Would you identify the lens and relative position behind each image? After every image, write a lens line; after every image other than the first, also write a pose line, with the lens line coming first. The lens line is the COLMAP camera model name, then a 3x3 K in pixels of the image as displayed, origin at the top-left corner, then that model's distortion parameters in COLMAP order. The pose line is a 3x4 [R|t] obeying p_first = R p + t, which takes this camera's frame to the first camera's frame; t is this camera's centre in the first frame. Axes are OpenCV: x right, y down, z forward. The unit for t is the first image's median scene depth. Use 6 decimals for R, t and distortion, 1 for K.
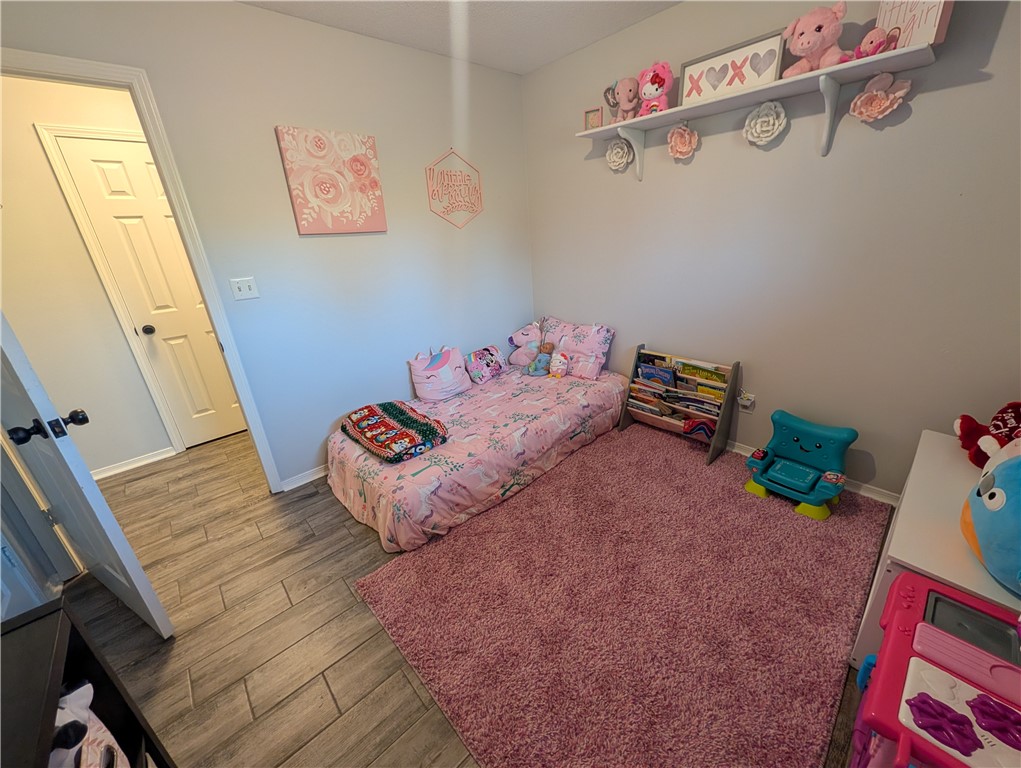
lens RADIAL K [[393.2, 0, 515.4], [0, 393.2, 385.2], [0, 0, 1]] dist [-0.001619, 0.000284]
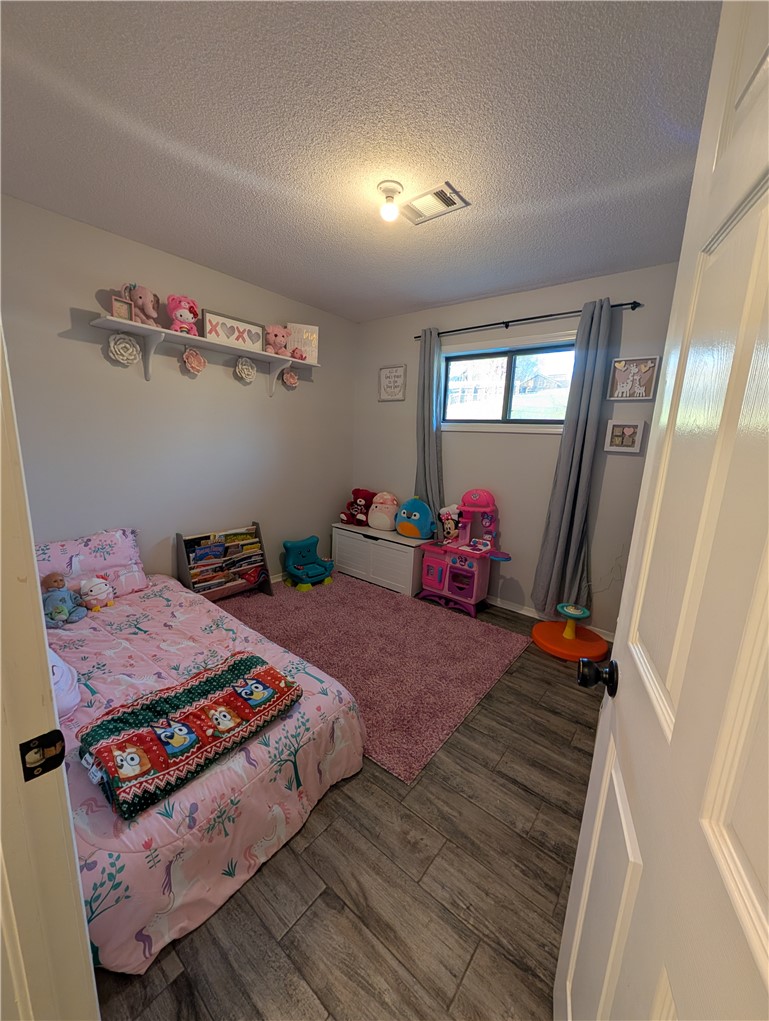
lens RADIAL K [[393.2, 0, 386.4], [0, 393.2, 513.7], [0, 0, 1]] dist [-0.001619, 0.000284]
pose [[-0.153592, -0.139629, 0.978219, -0.906363], [0.332161, 0.925063, 0.184195, -0.191526], [-0.930633, 0.353217, -0.095703, 0.687847]]
